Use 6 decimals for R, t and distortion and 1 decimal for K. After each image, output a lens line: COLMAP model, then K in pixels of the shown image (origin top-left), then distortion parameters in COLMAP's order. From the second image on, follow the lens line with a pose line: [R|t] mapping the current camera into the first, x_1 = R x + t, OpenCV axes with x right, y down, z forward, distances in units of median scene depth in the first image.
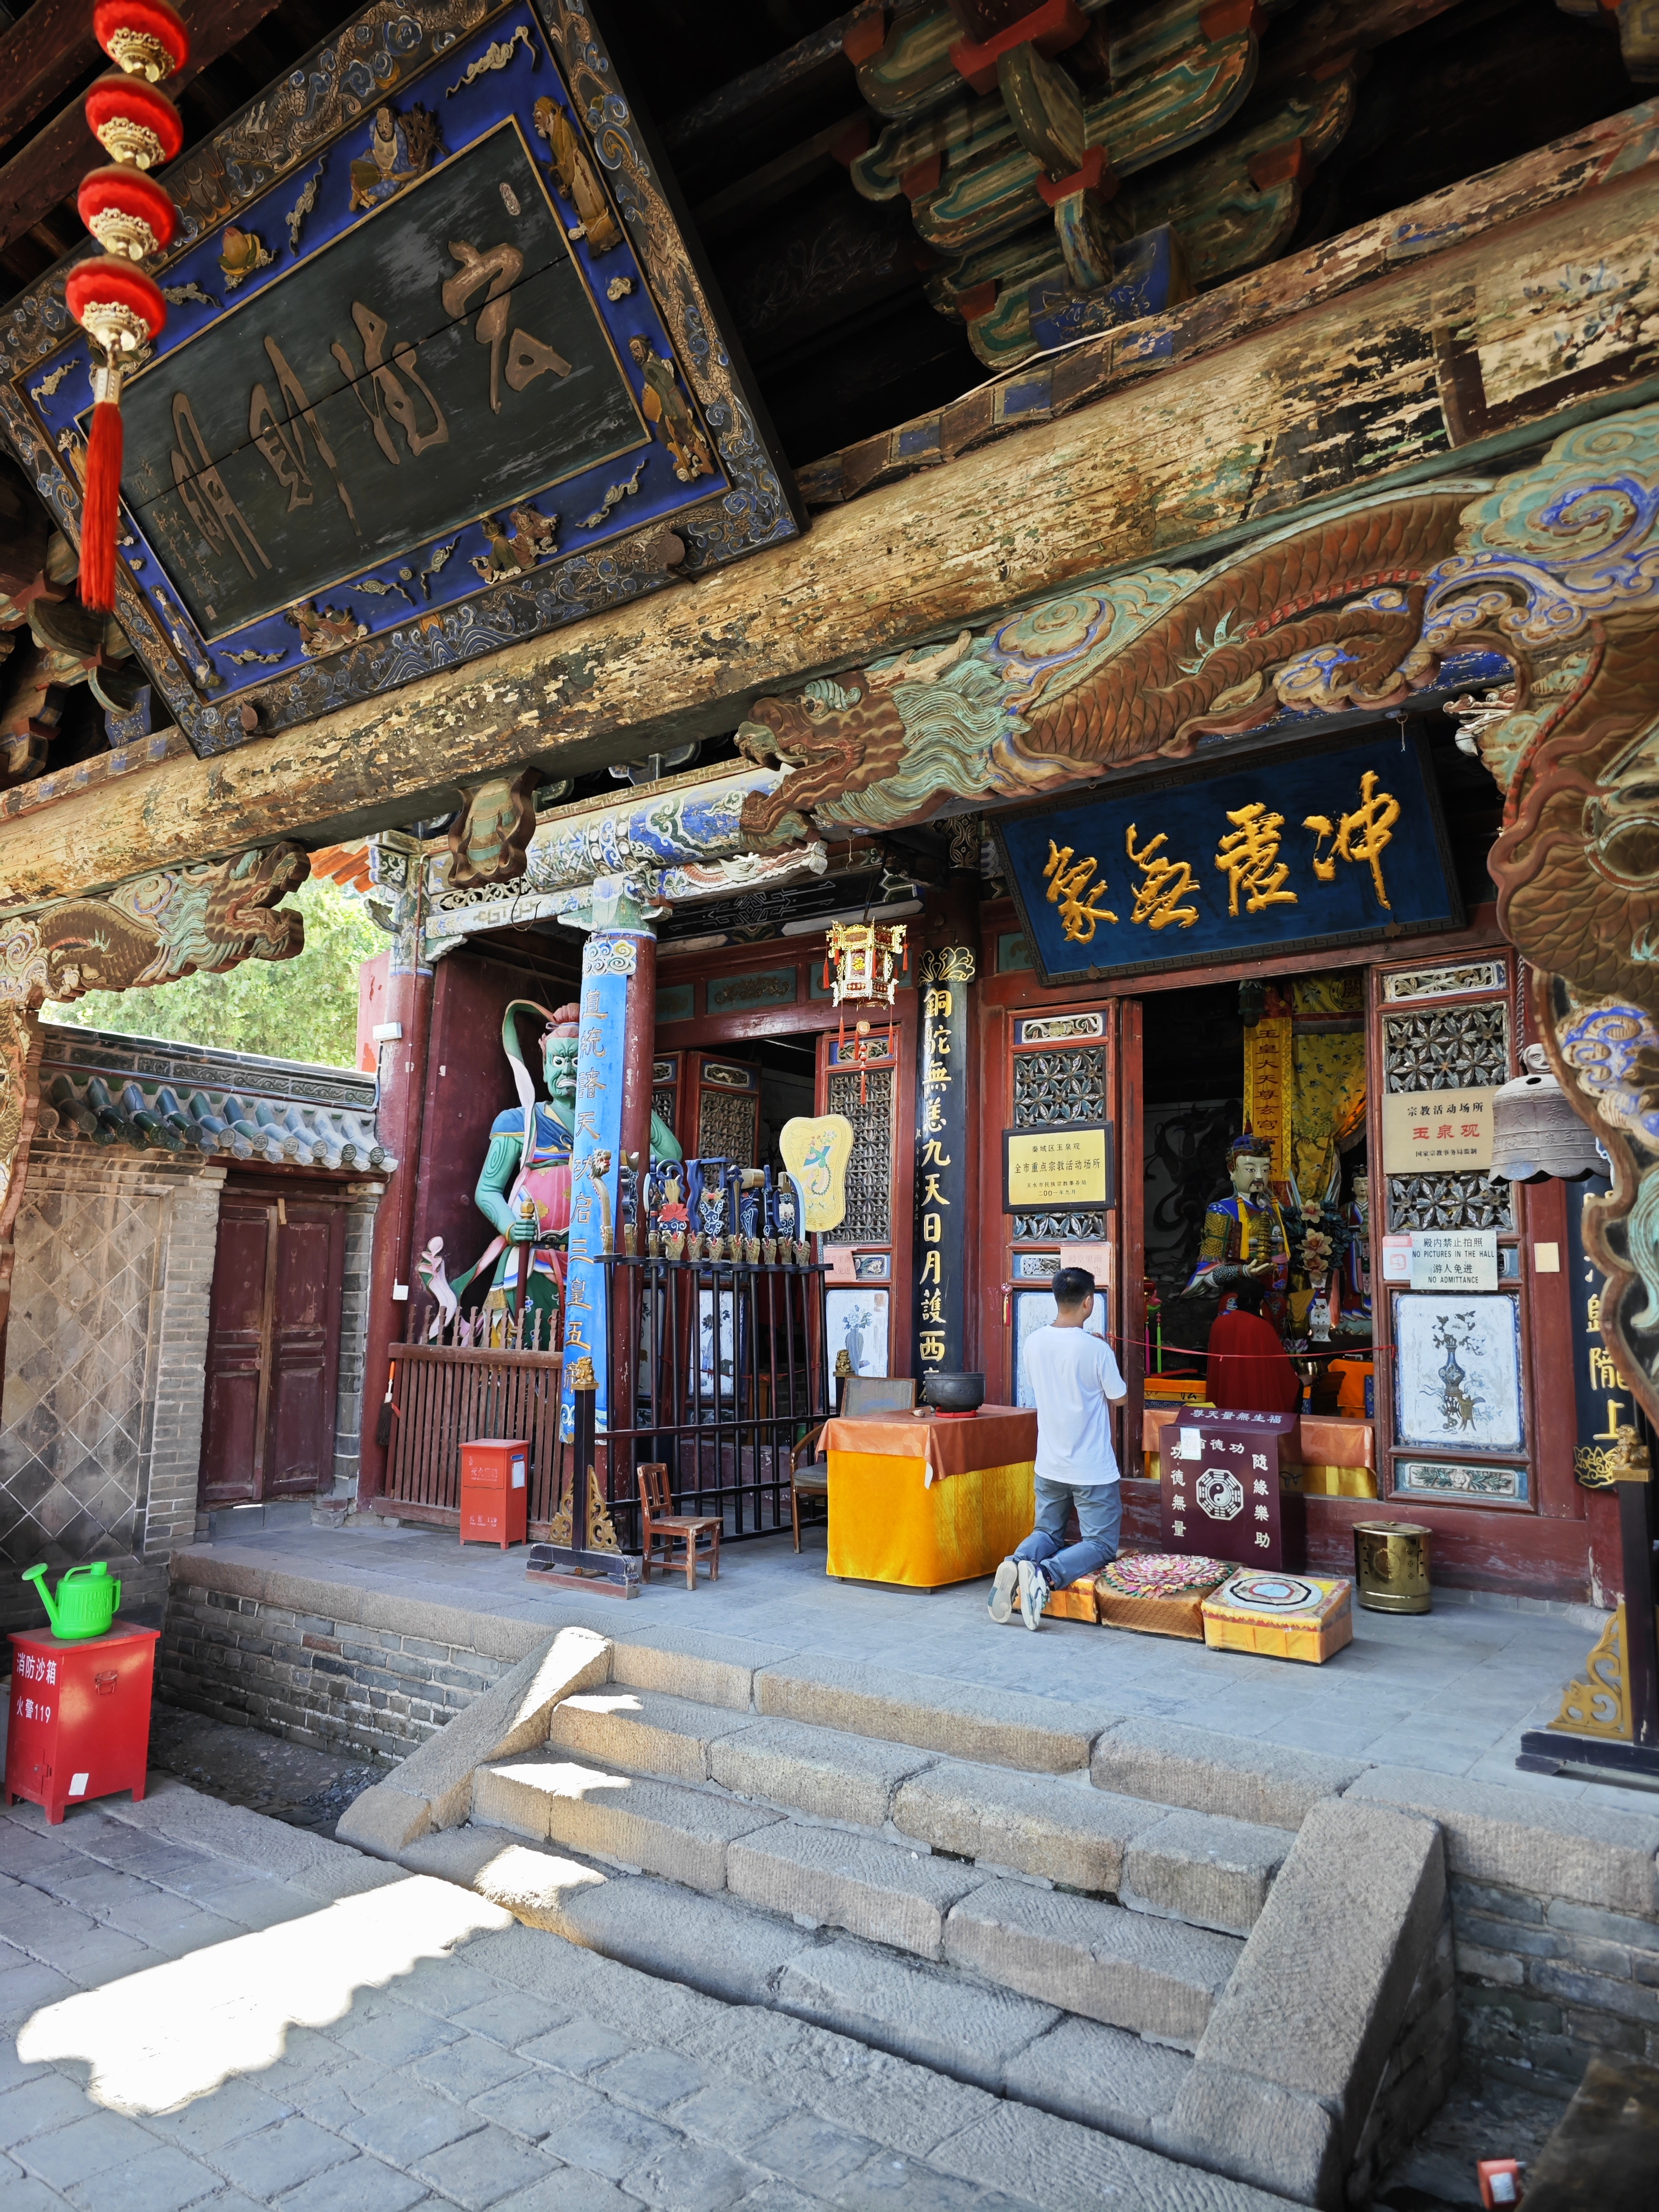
lens RADIAL K [[1503.8, 0, 828.7], [0, 1503.8, 1111.4], [0, 0, 1]] dist [0.026958, -0.029987]
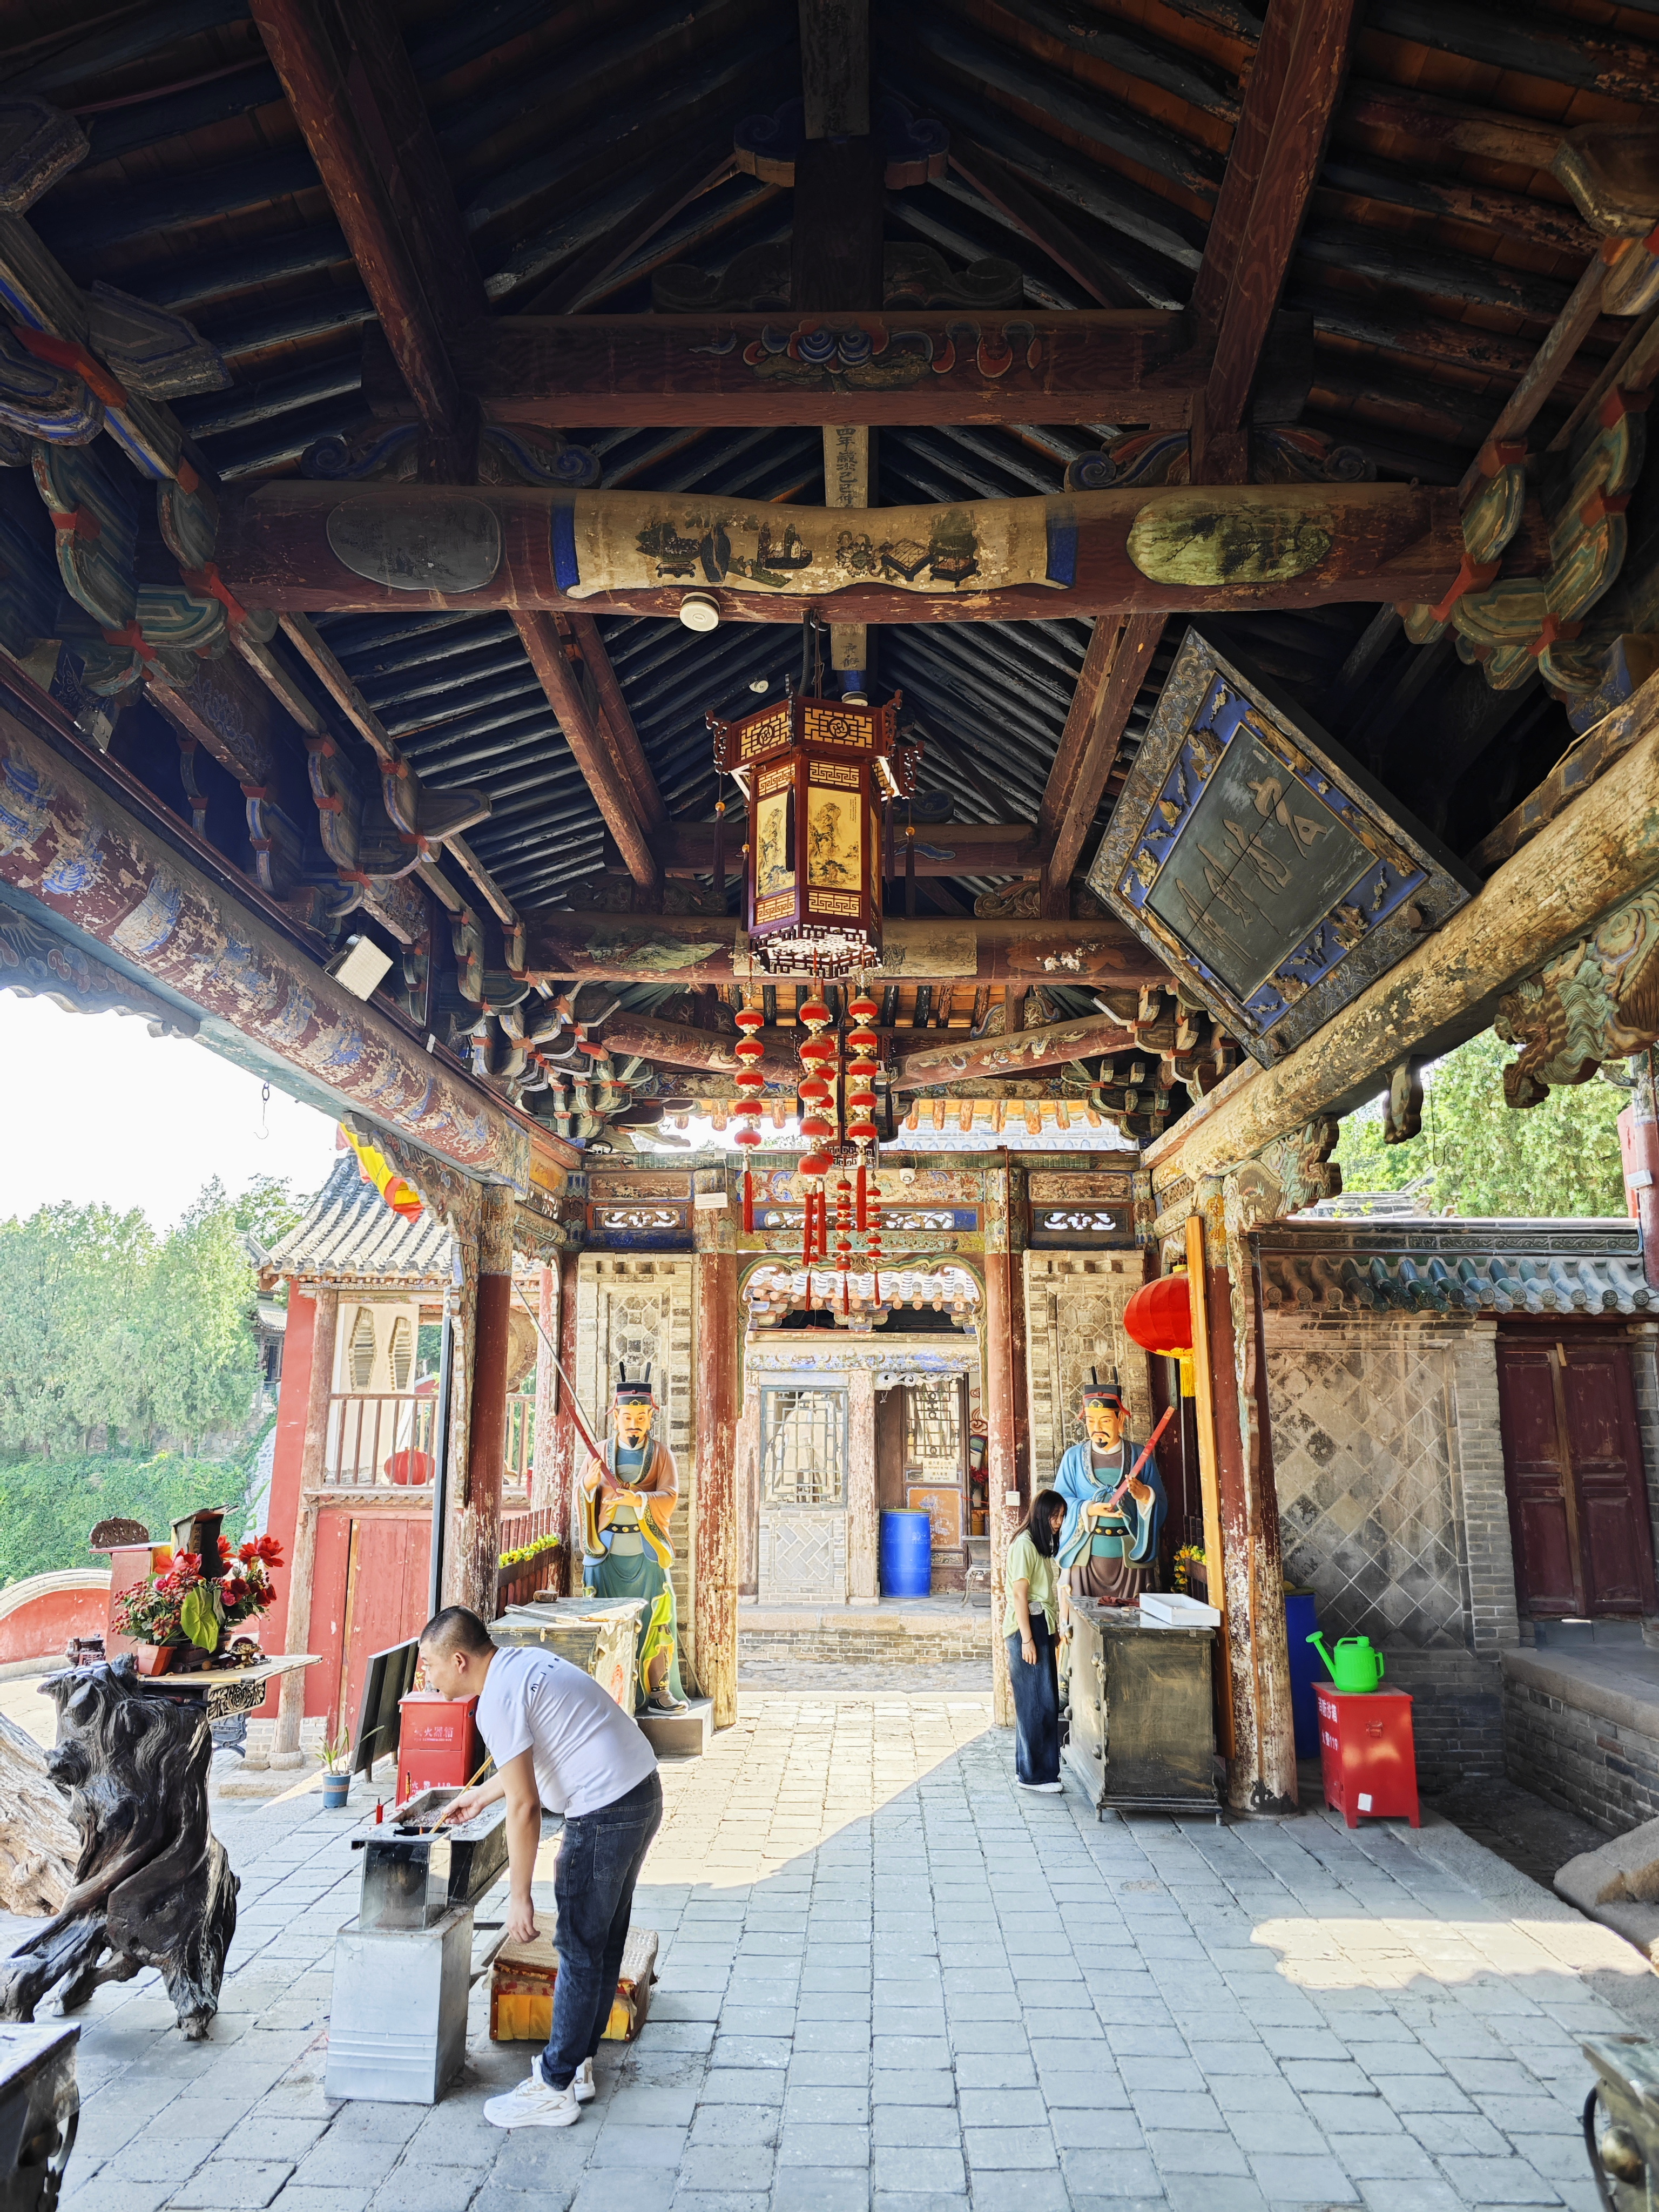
lens RADIAL K [[1503.8, 0, 828.7], [0, 1503.8, 1111.4], [0, 0, 1]] dist [0.026958, -0.029987]
pose [[0.587868, -0.175170, -0.789764, 0.272003], [0.110203, 0.984514, -0.136335, -0.021492], [0.801416, -0.006887, 0.598068, -0.127949]]
